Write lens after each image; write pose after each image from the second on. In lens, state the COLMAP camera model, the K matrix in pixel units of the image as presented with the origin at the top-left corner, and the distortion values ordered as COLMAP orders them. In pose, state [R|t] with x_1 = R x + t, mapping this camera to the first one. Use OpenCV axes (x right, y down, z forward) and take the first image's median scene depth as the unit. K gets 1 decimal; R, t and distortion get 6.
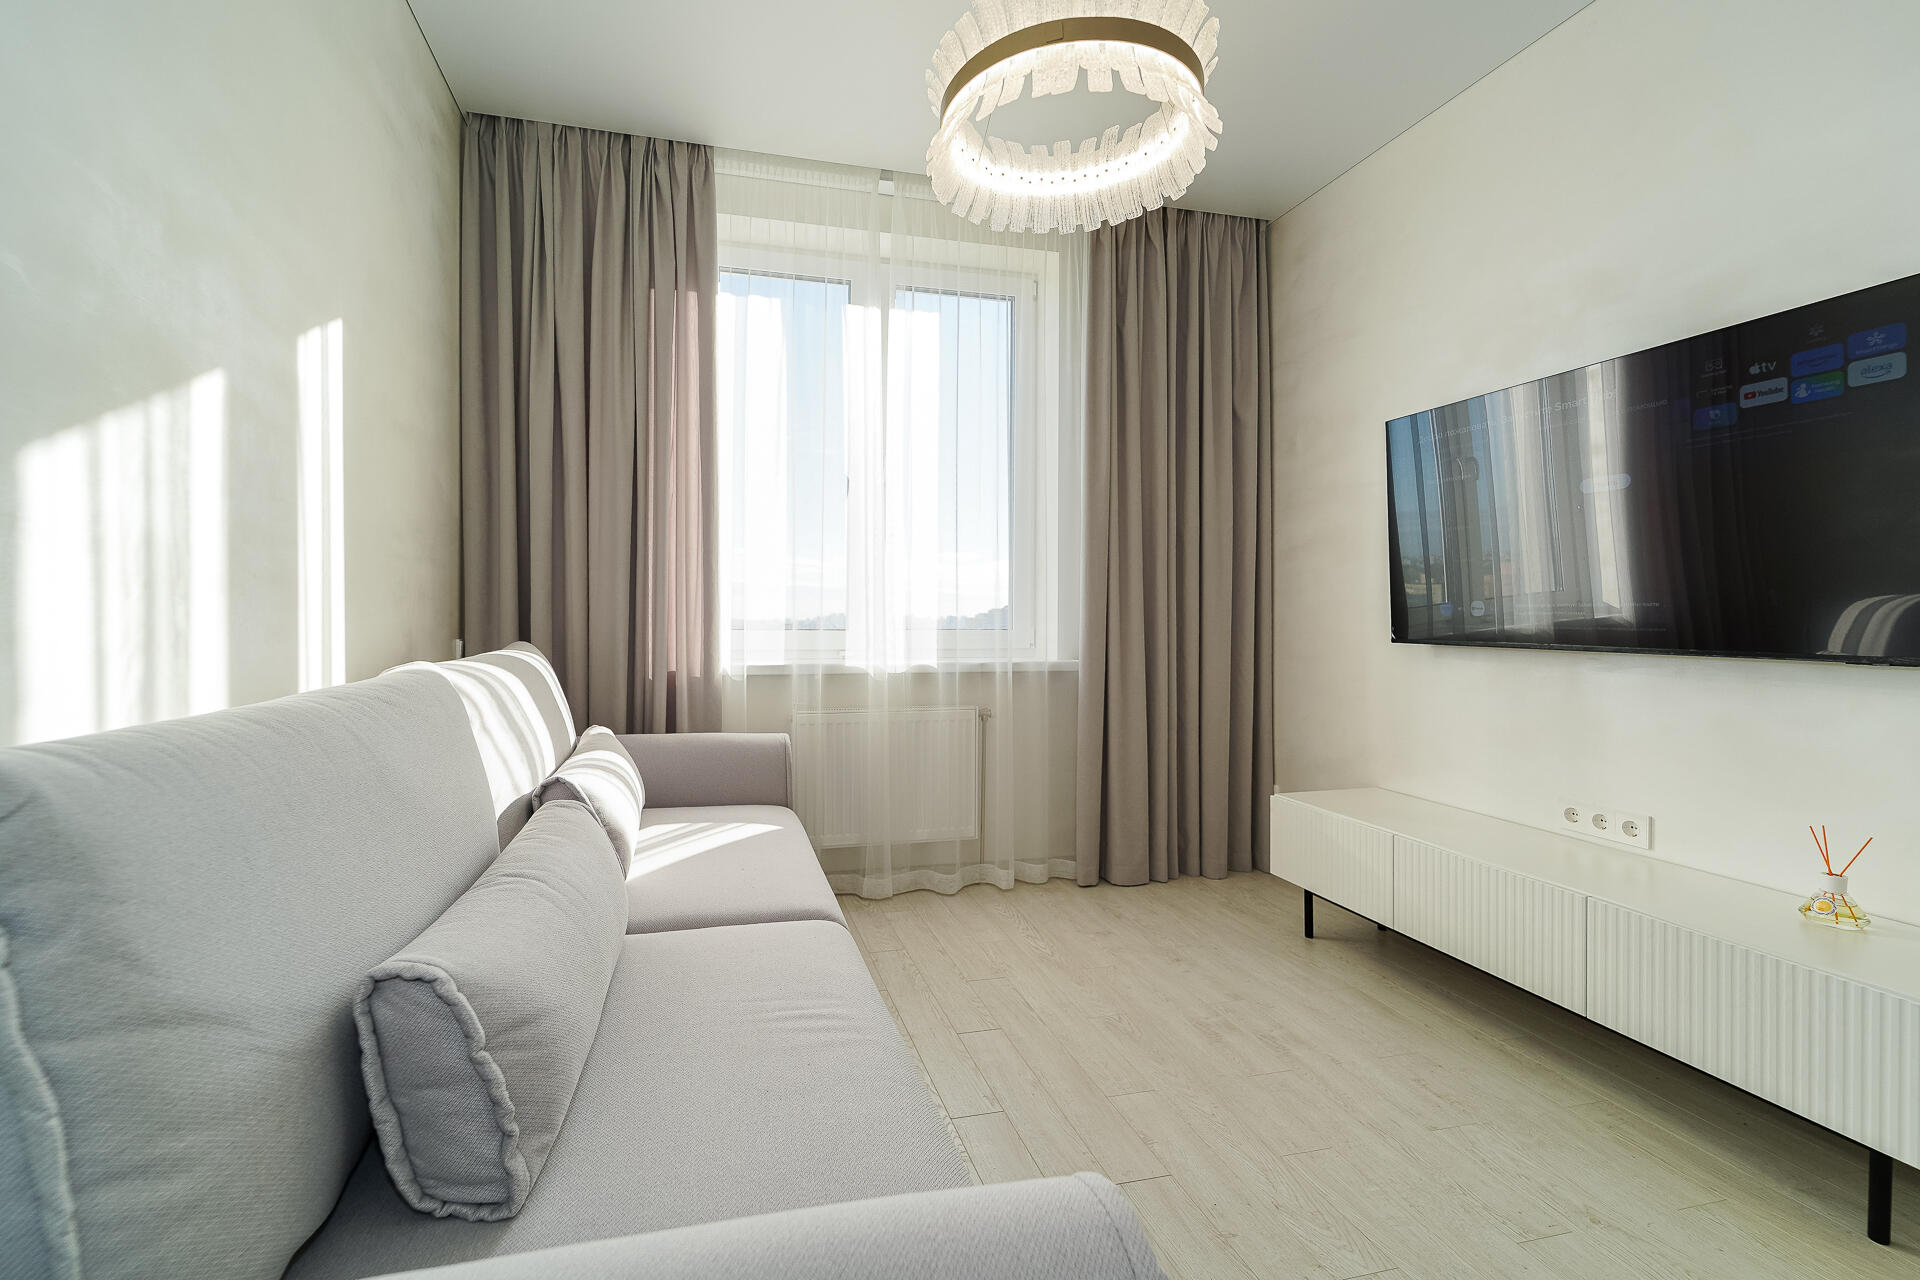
lens RADIAL K [[848.6, 0, 951.3], [0, 848.6, 621.1], [0, 0, 1]] dist [0.004700, 0.000405]
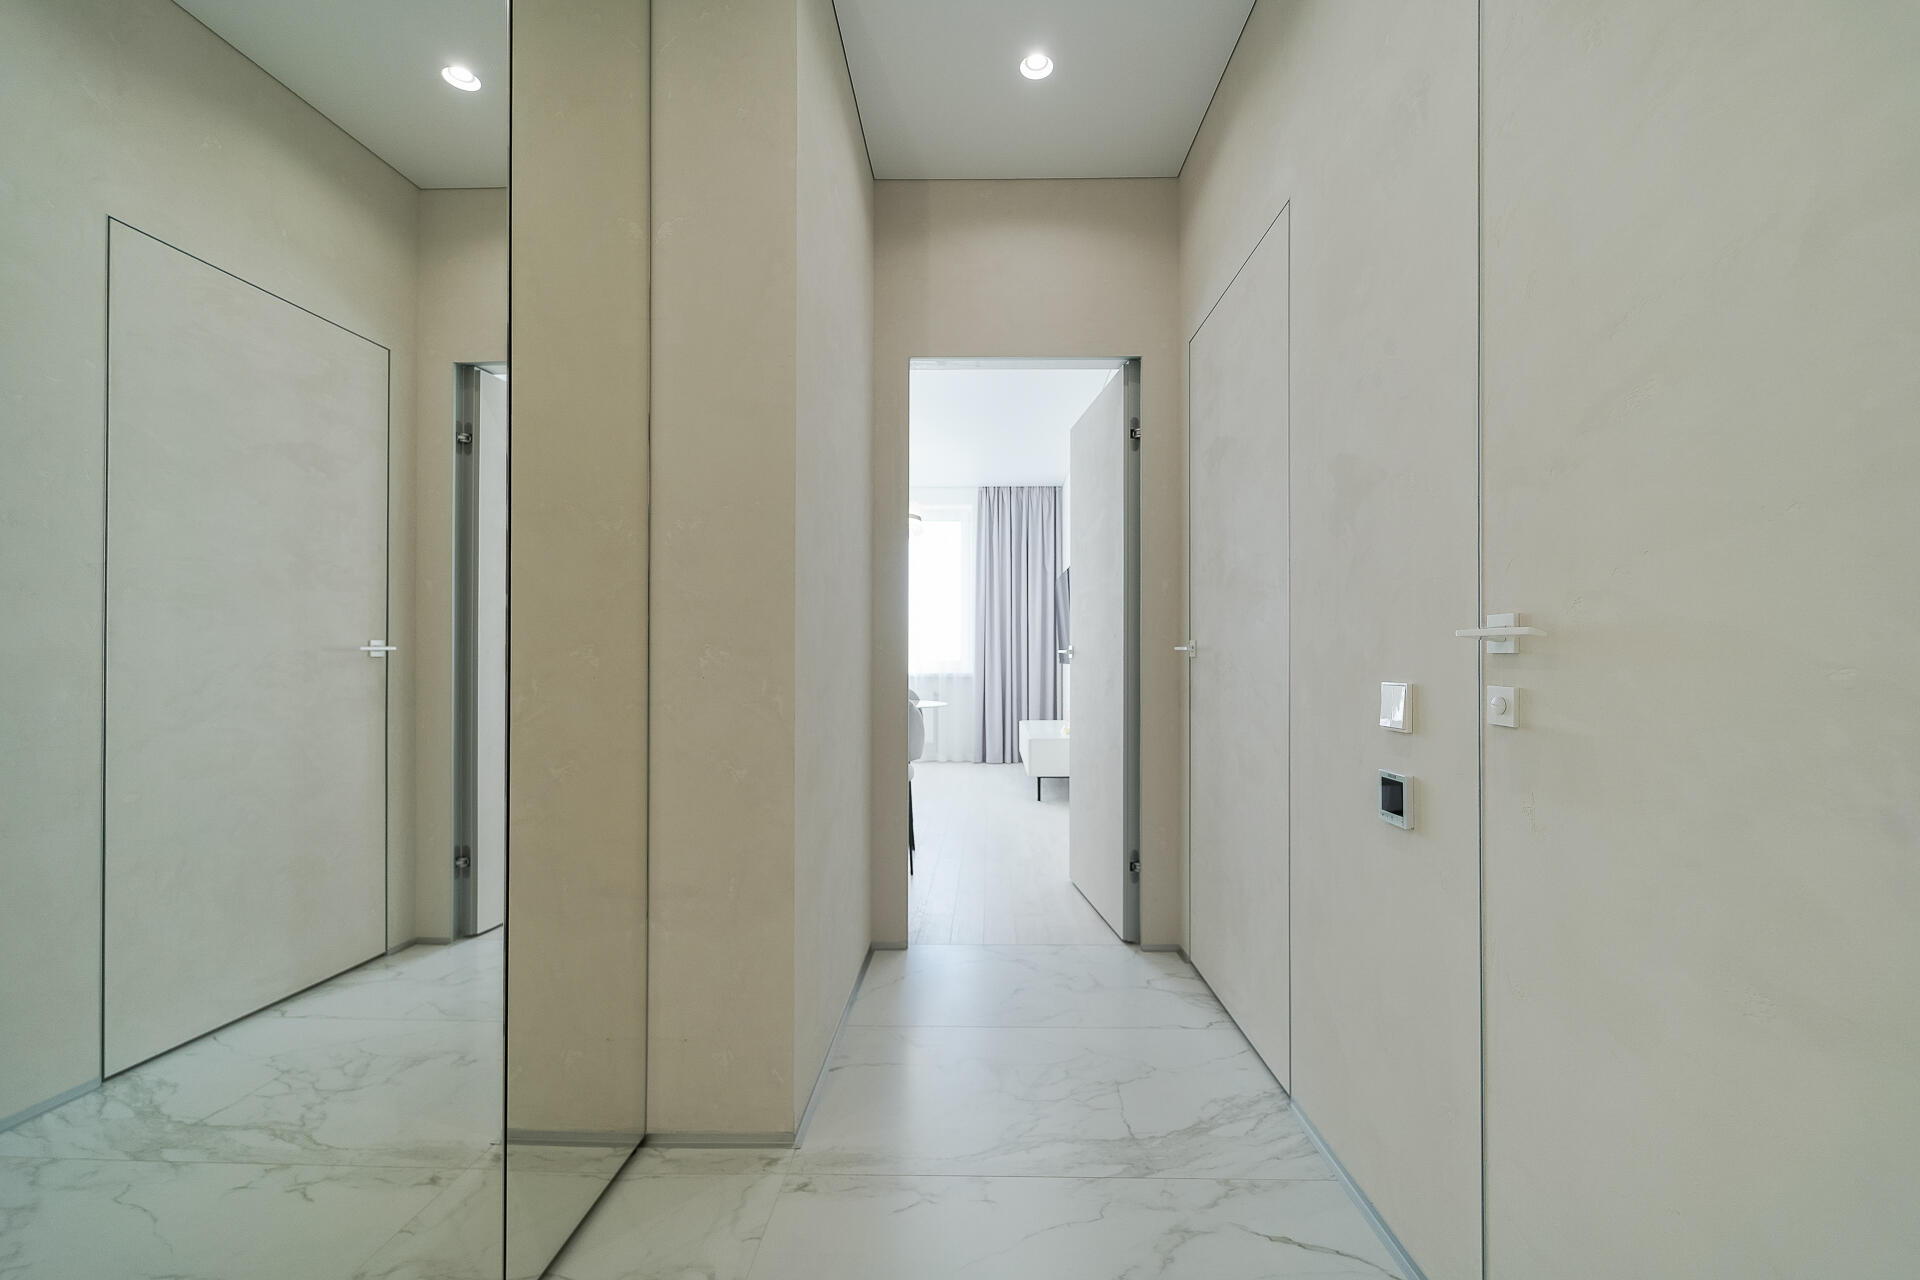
lens RADIAL K [[797.3, 0, 974.1], [0, 797.3, 658.9], [0, 0, 1]] dist [0.000578, -0.000585]
pose [[0.959141, -0.006155, -0.282862, 0.862614], [0.001132, 0.999839, -0.017917, 0.053495], [0.282926, 0.016865, 0.958993, -1.311054]]
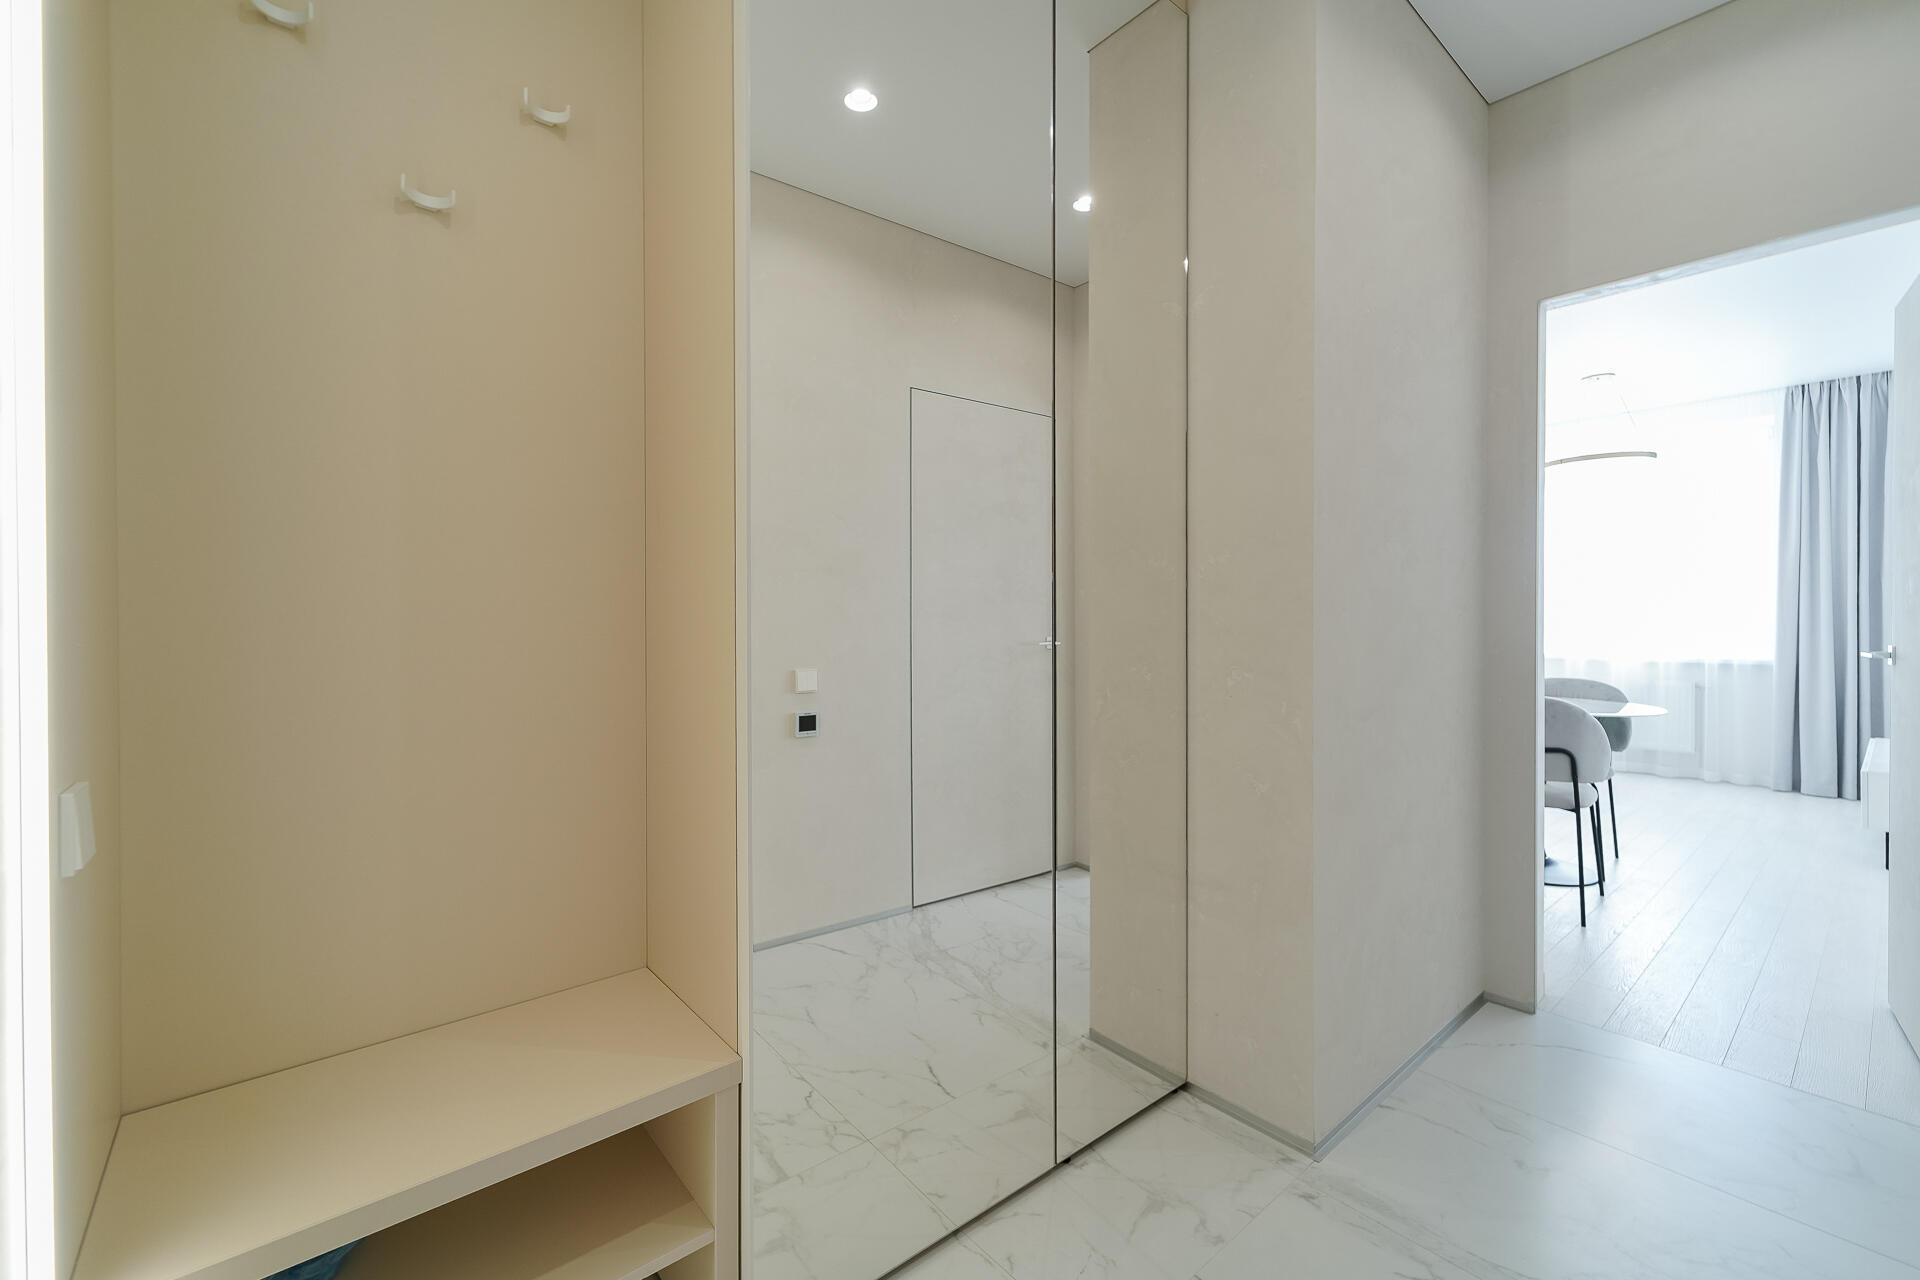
lens RADIAL K [[781.6, 0, 908.7], [0, 781.6, 636.0], [0, 0, 1]] dist [-0.001777, -0.000857]
pose [[0.374705, 0.002594, -0.927140, 1.013232], [-0.002011, 0.999996, 0.001985, 0.001194], [0.927142, 0.001121, 0.374709, -1.283487]]
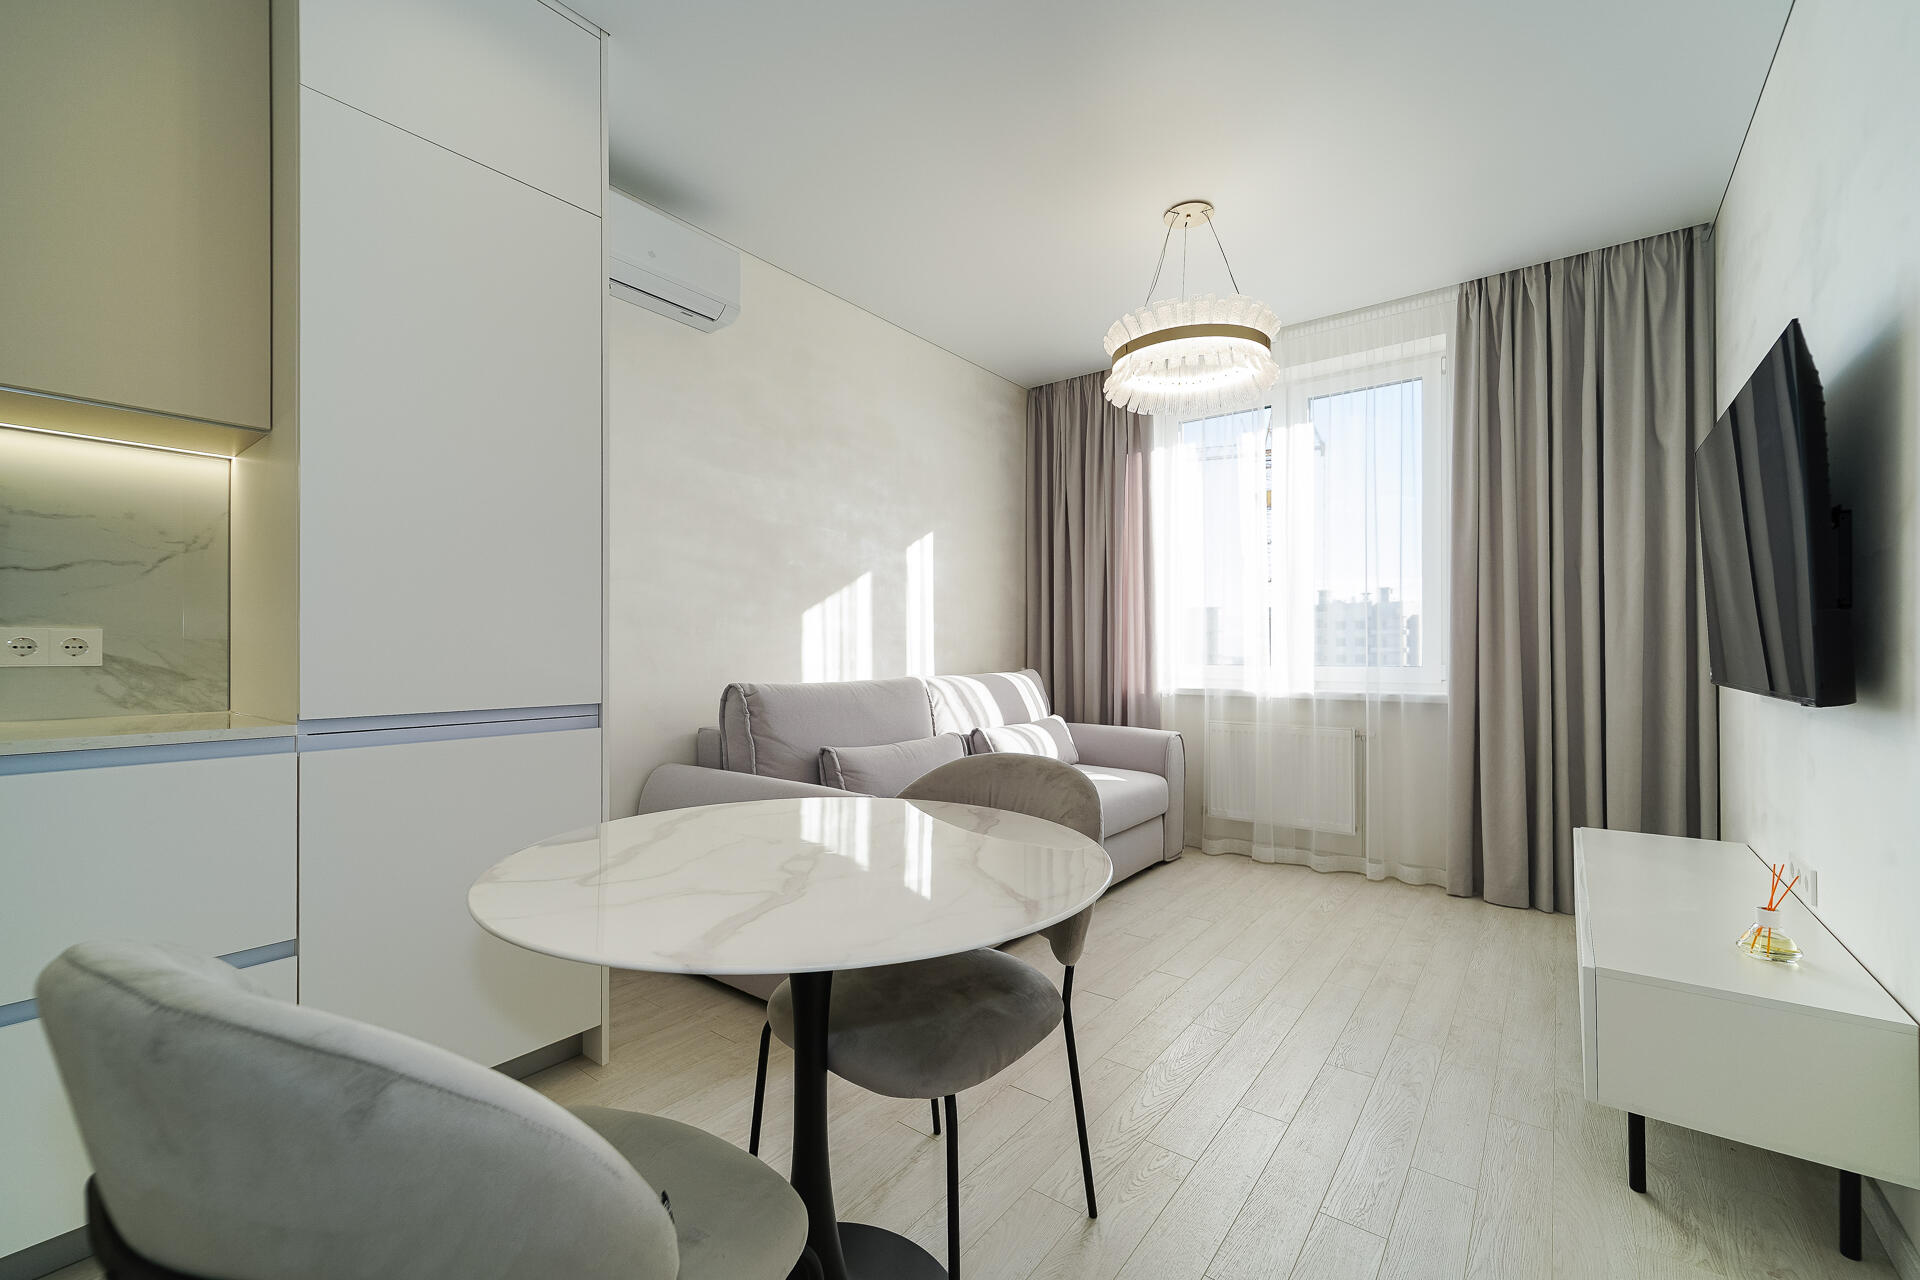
lens RADIAL K [[803.6, 0, 941.5], [0, 803.6, 649.1], [0, 0, 1]] dist [-0.000473, -0.000007]
pose [[0.603964, -0.008186, -0.796970, 0.633429], [-0.001309, 0.999936, -0.011263, -0.000568], [0.797011, 0.007846, 0.603914, -0.194841]]
